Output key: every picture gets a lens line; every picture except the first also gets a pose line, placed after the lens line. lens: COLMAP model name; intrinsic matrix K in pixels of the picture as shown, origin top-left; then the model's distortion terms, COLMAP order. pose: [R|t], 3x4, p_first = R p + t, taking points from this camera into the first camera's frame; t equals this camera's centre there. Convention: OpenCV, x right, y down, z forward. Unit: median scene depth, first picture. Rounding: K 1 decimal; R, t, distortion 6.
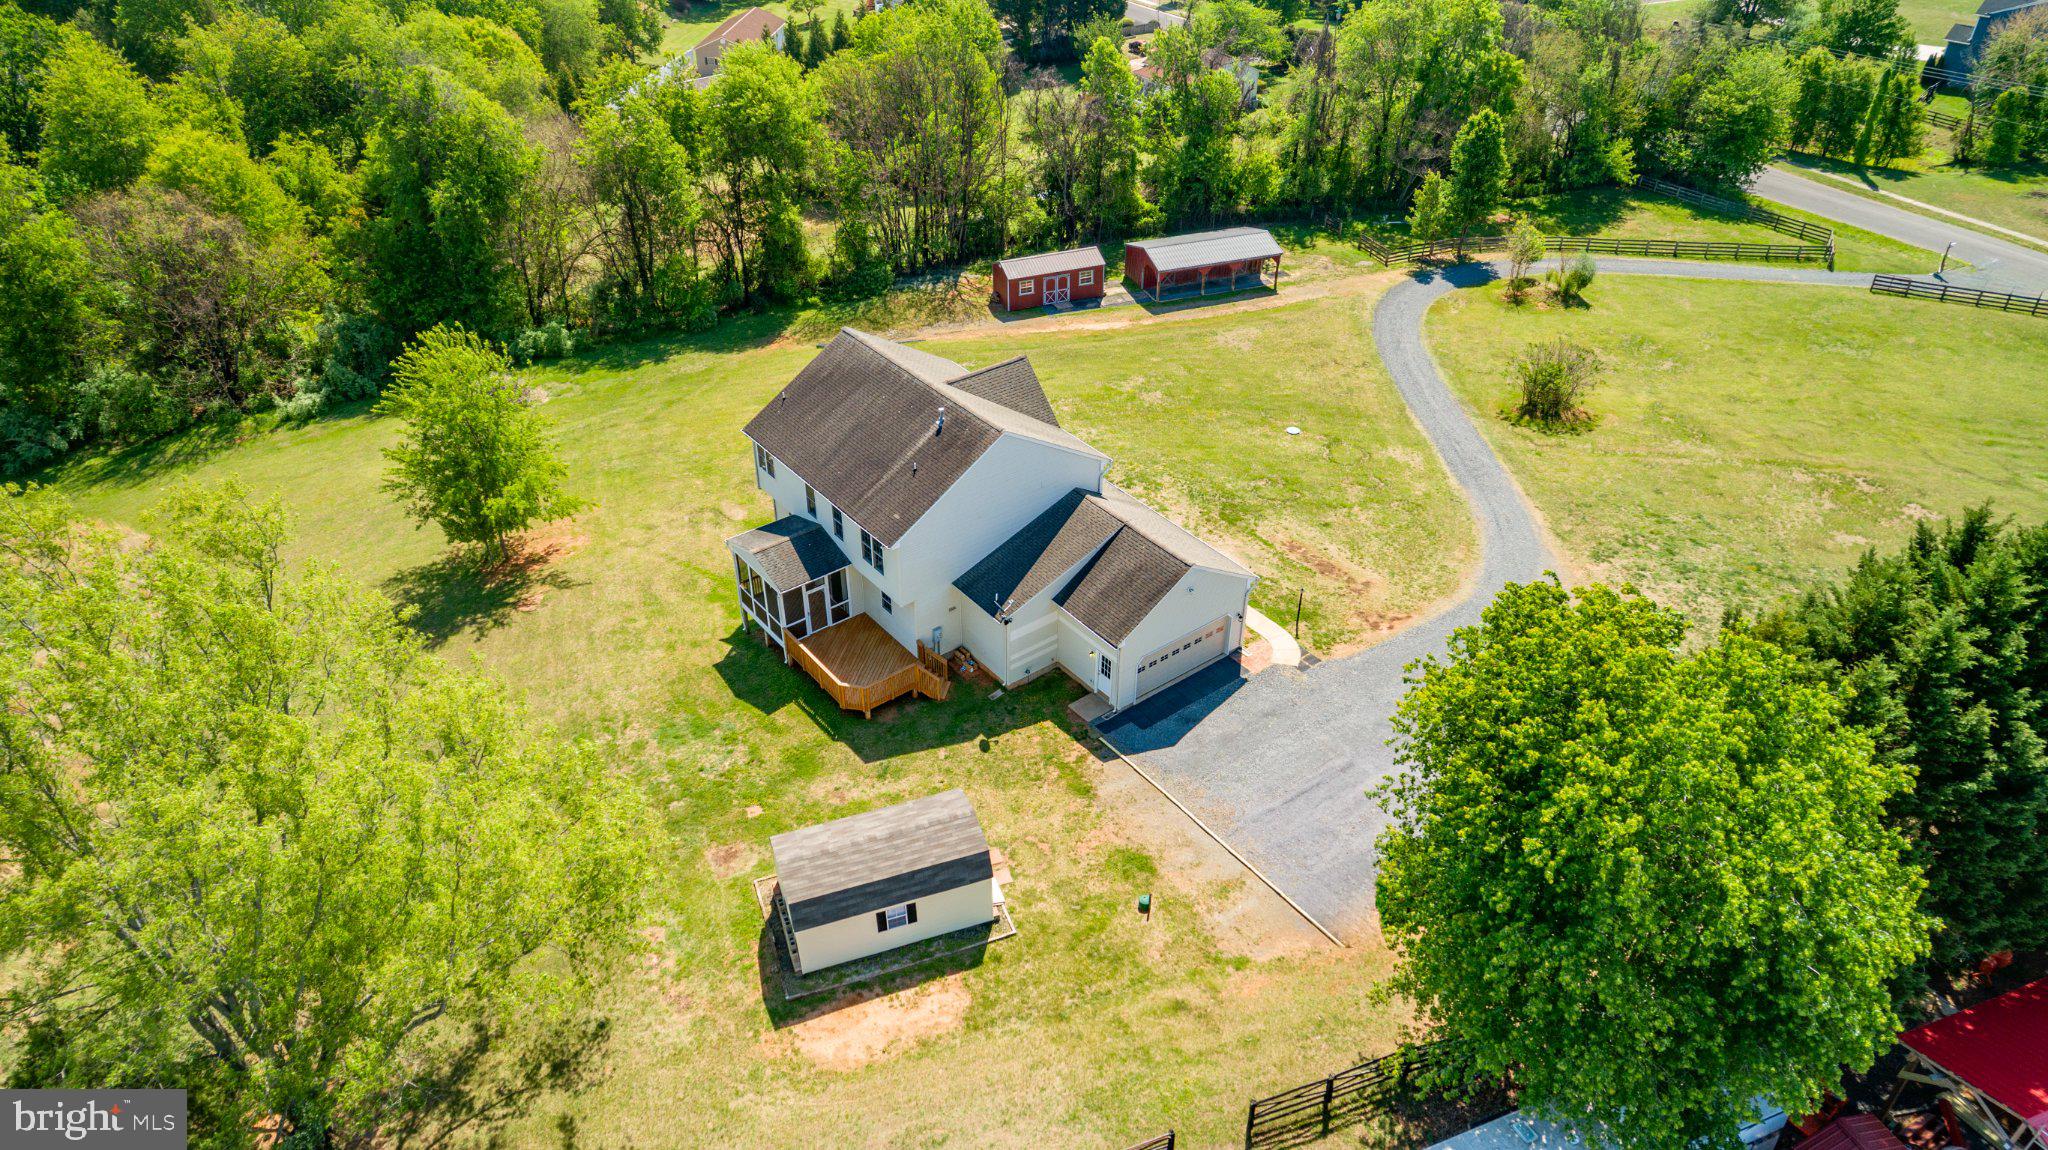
lens RADIAL K [[1416.9, 0, 1024.0], [0, 1416.9, 575.0], [0, 0, 1]] dist [-0.009181, 0.006127]
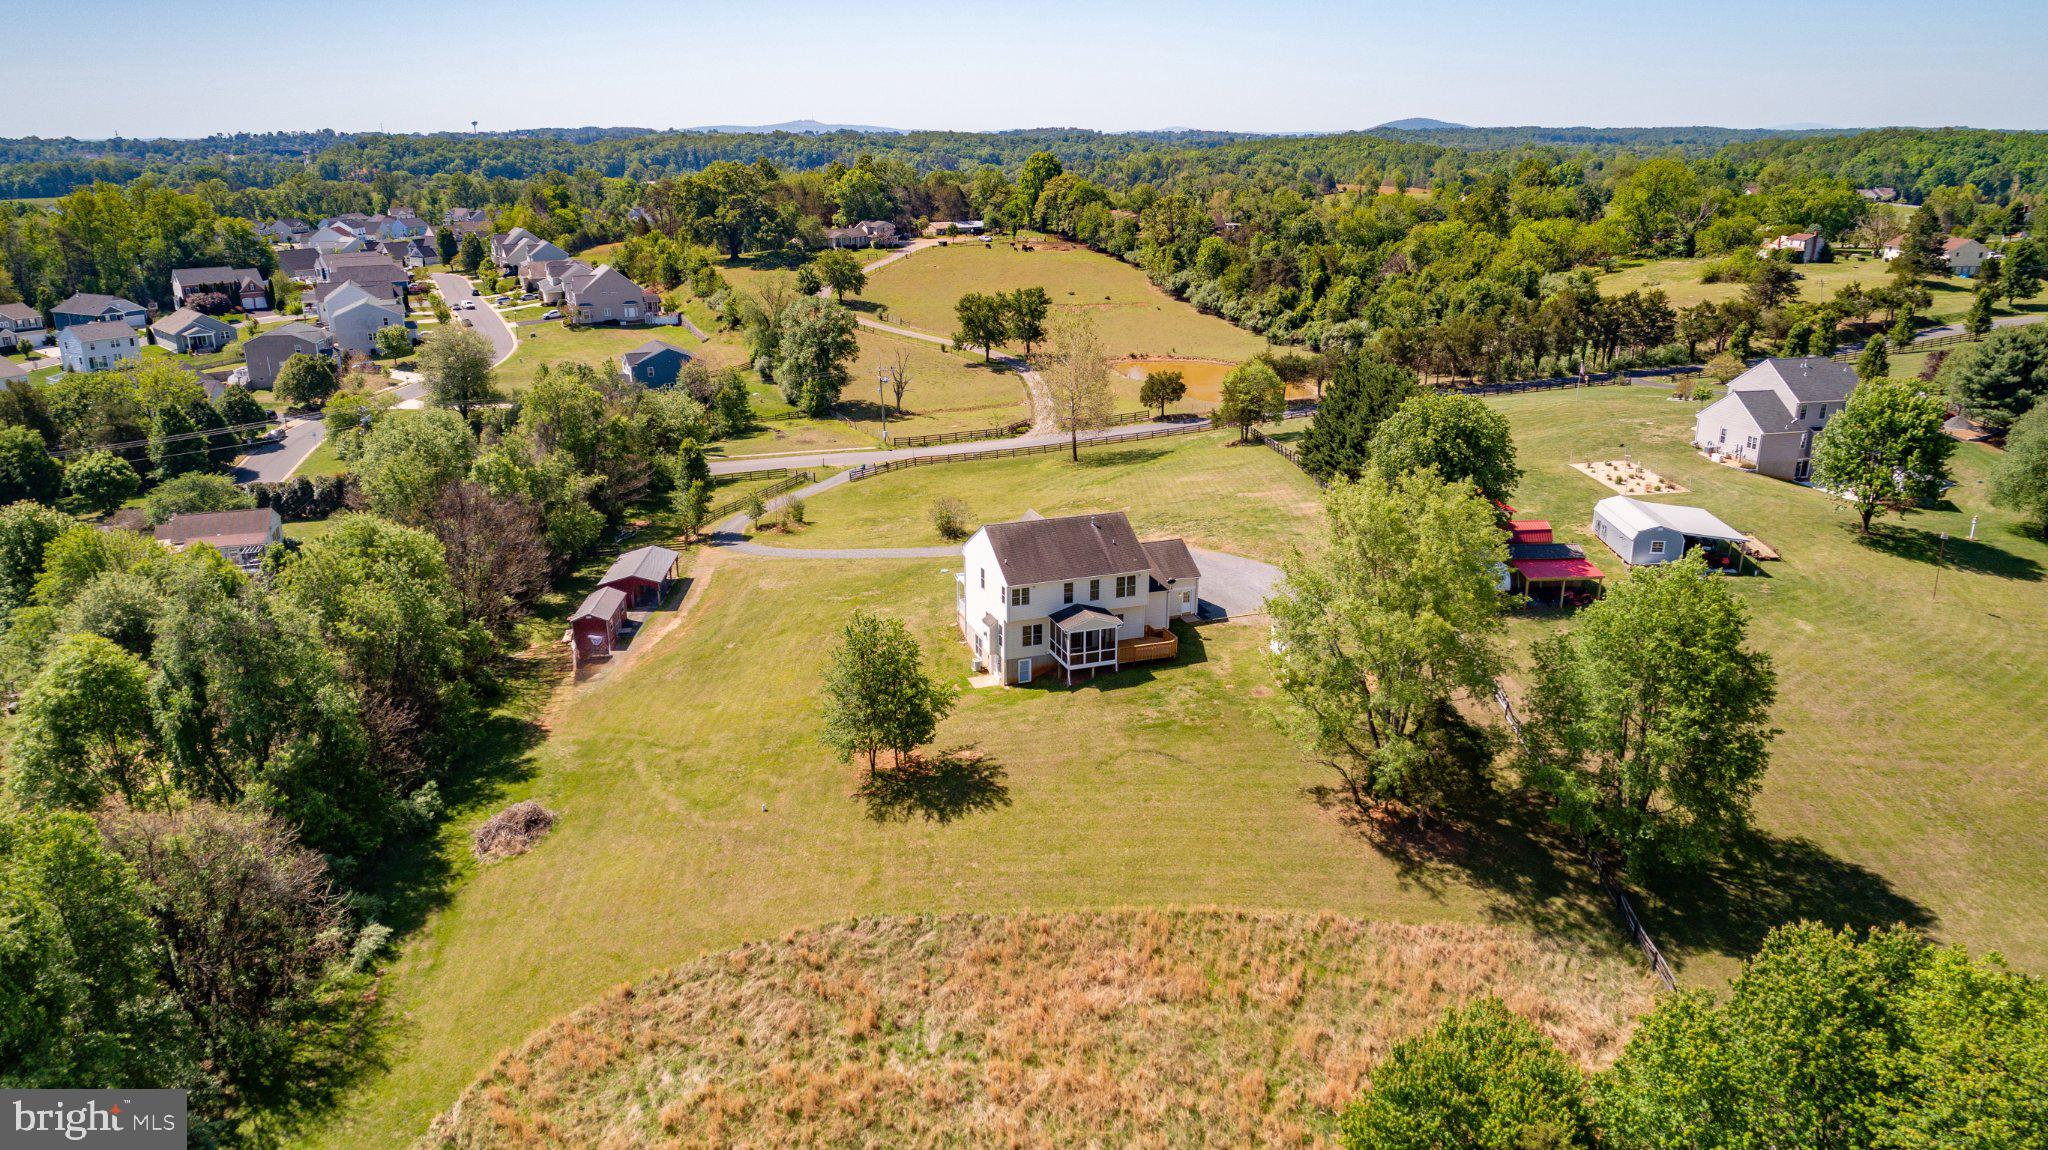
lens RADIAL K [[1387.8, 0, 1023.0], [0, 1387.8, 573.9], [0, 0, 1]] dist [-0.011371, 0.009706]
pose [[0.307767, -0.300132, 0.902885, -1.738878], [0.548001, 0.831659, 0.089658, -0.261729], [-0.777801, 0.467188, 0.420429, 0.281793]]
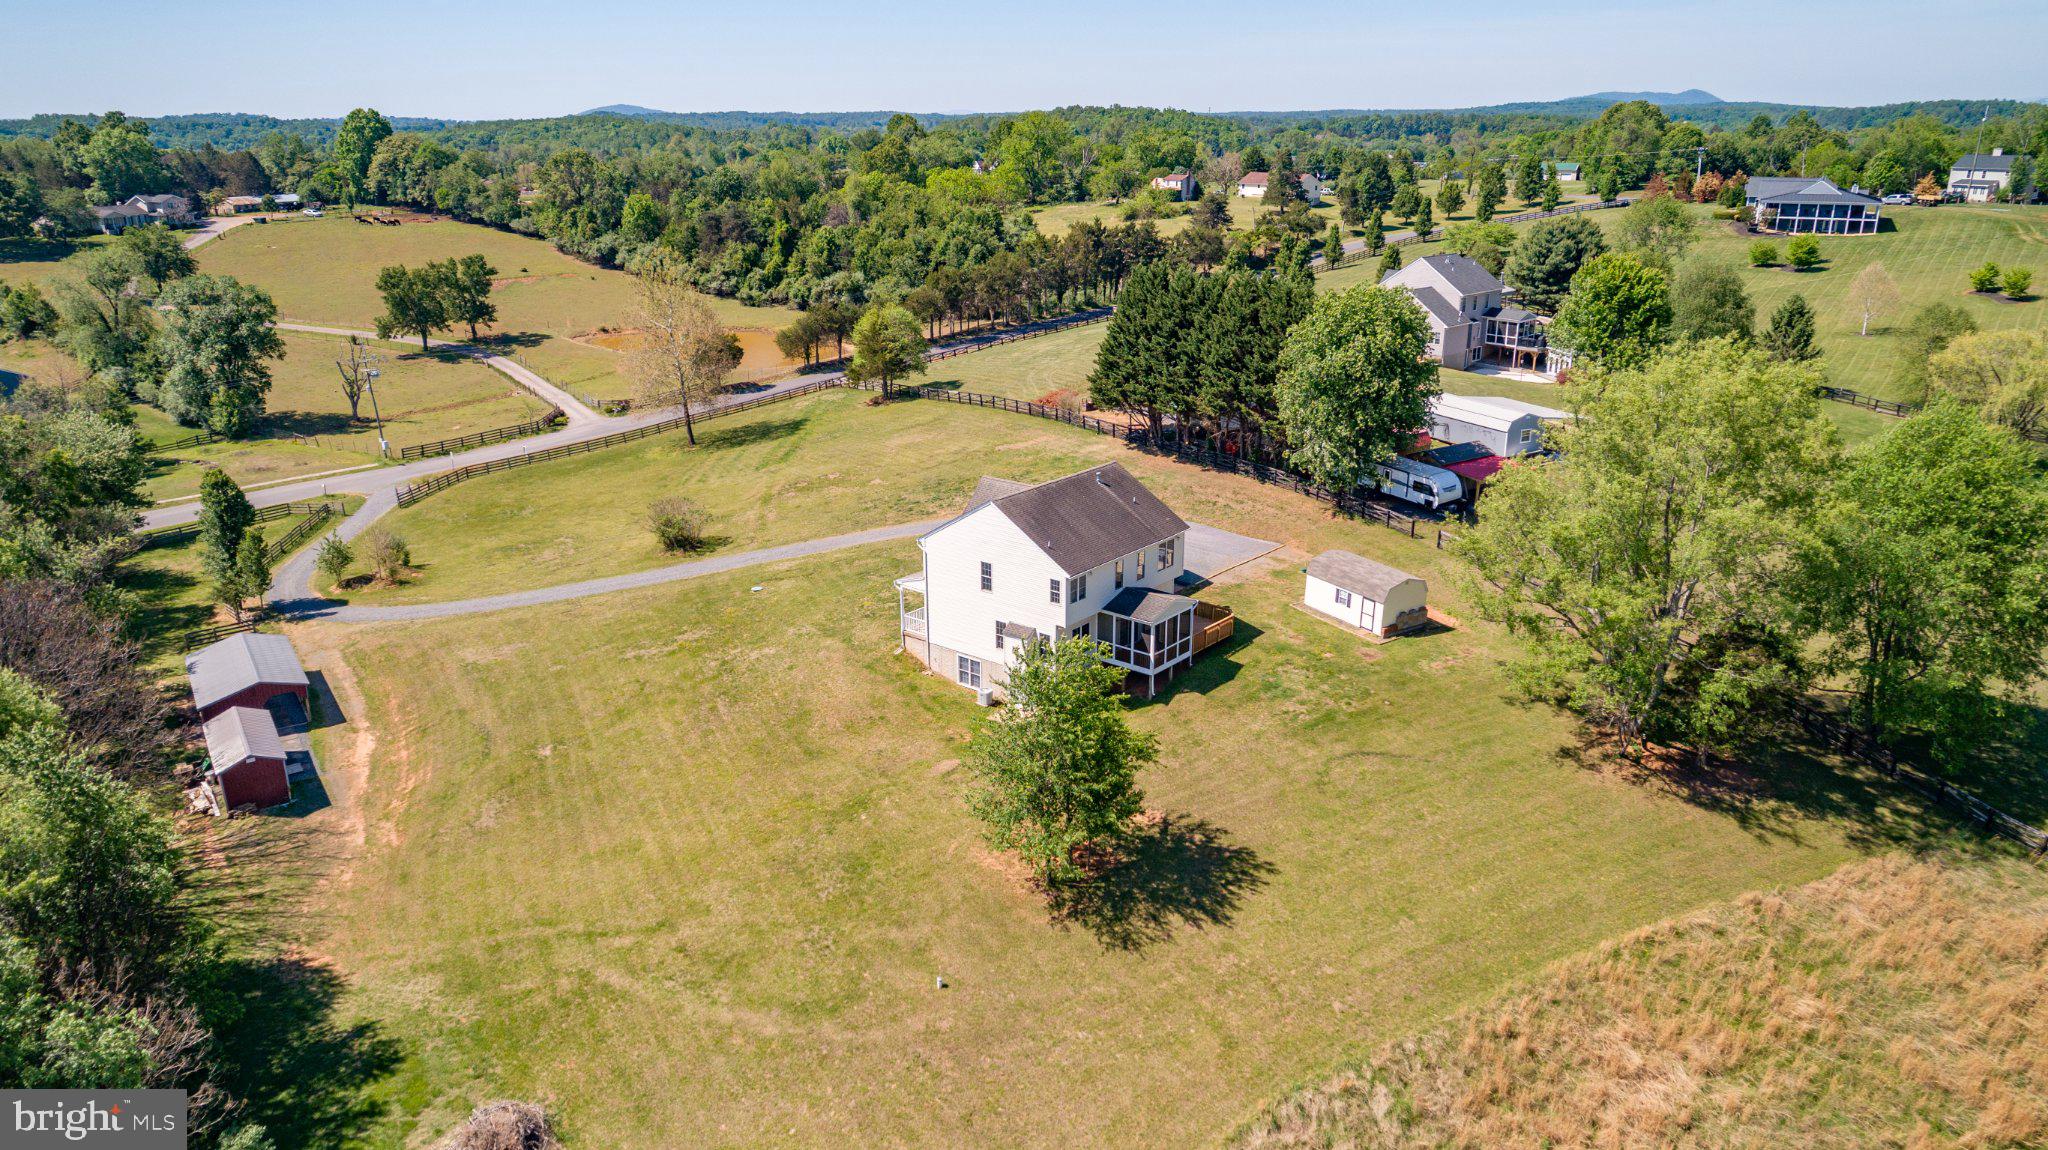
lens RADIAL K [[1378.1, 0, 1020.4], [0, 1378.1, 577.8], [0, 0, 1]] dist [-0.007782, 0.004635]
pose [[-0.222053, -0.318760, 0.921458, -1.316292], [0.558325, 0.733203, 0.388183, -0.603027], [-0.799353, 0.600670, 0.015162, 1.040028]]
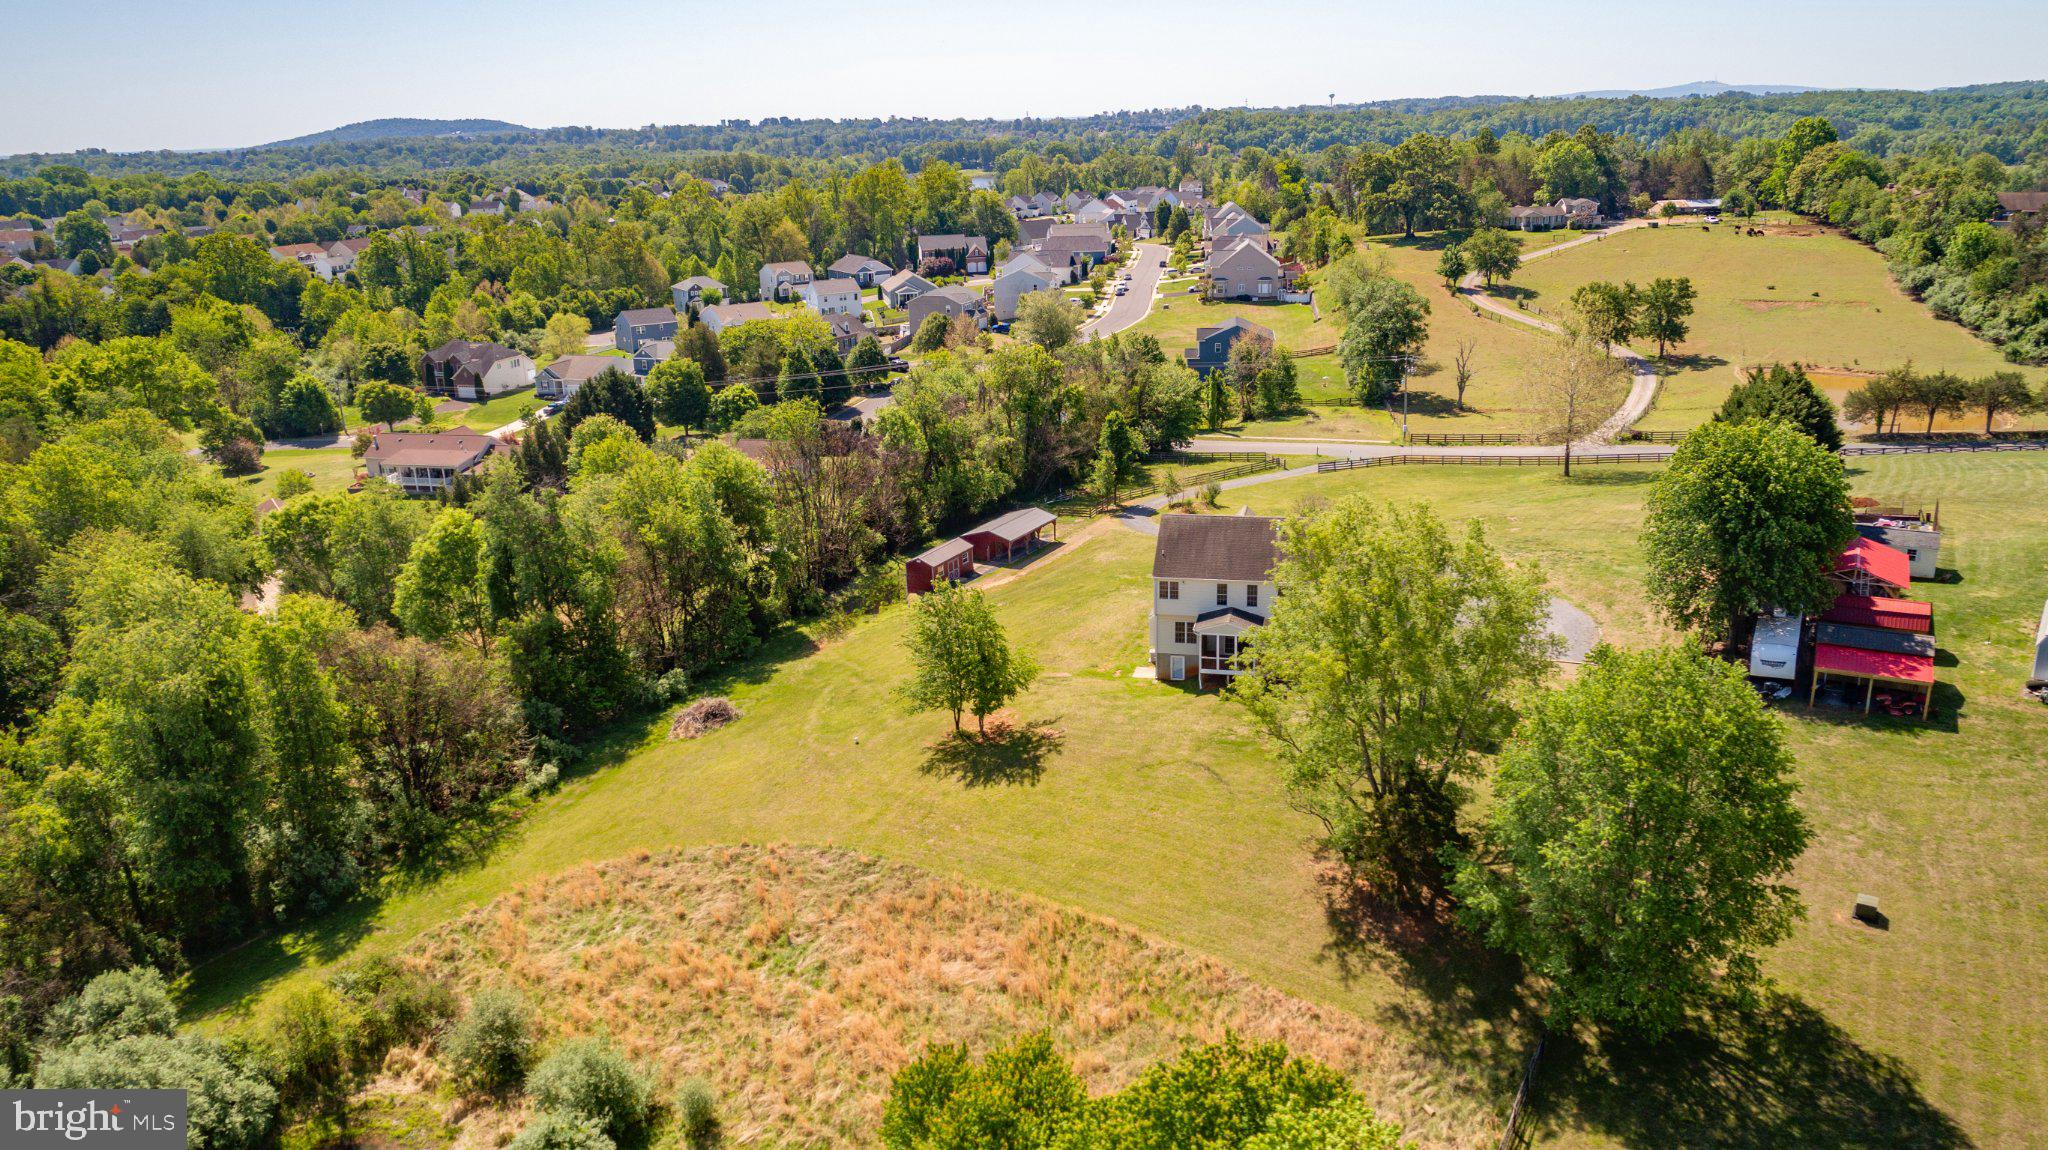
lens RADIAL K [[1459.7, 0, 1024.0], [0, 1459.7, 575.0], [0, 0, 1]] dist [-0.008271, 0.007980]
pose [[0.771248, -0.222923, 0.596223, -1.371171], [0.393771, 0.903024, -0.171731, 0.132790], [-0.500121, 0.367223, 0.784237, -0.279211]]
